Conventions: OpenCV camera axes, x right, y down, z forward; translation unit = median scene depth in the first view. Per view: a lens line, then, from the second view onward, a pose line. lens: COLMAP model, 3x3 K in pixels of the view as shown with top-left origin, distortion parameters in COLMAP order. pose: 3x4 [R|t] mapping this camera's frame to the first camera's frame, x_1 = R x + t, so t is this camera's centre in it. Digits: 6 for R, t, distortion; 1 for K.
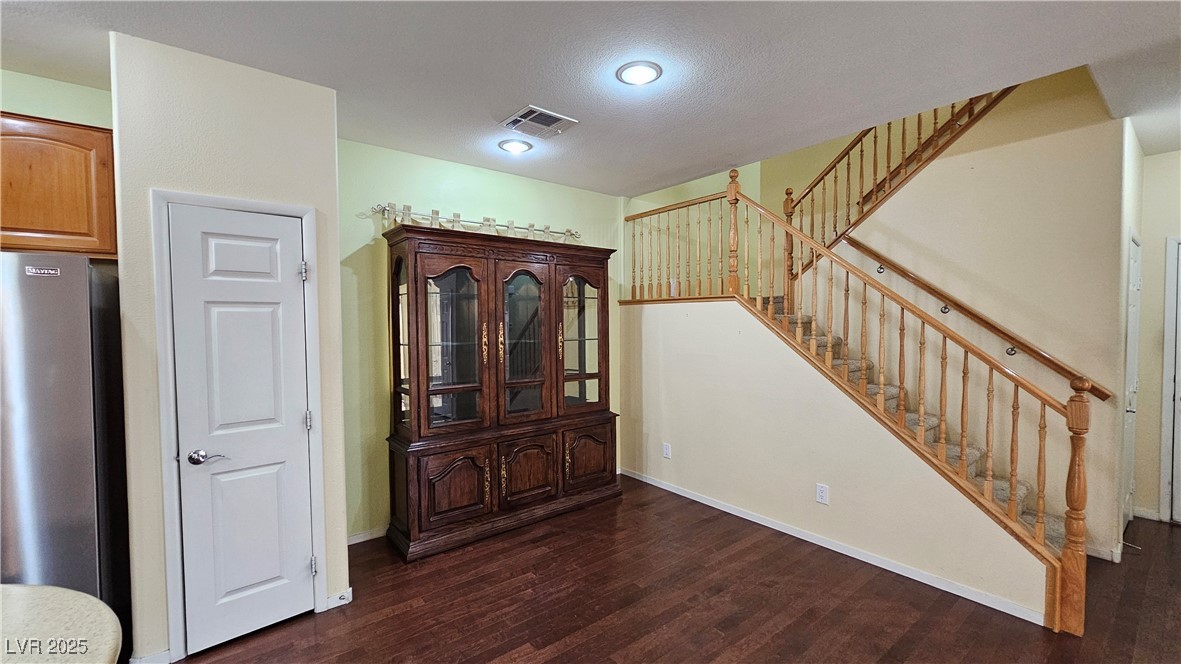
lens RADIAL K [[484.5, 0, 594.0], [0, 484.5, 340.0], [0, 0, 1]] dist [-0.002042, 0.000239]
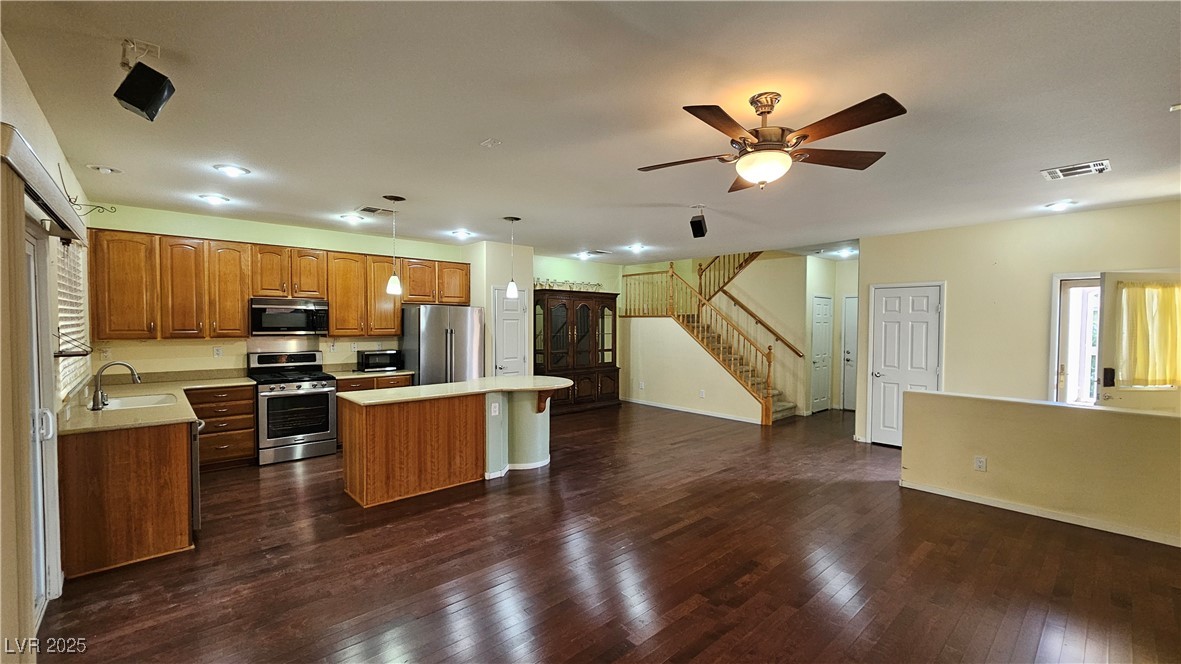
lens RADIAL K [[484.5, 0, 588.7], [0, 484.5, 332.2], [0, 0, 1]] dist [-0.002042, 0.000239]
pose [[0.998297, 0.011214, 0.057251, -0.242945], [-0.010256, 0.999803, -0.017003, 0.033076], [-0.057431, 0.016387, 0.998215, -1.310105]]
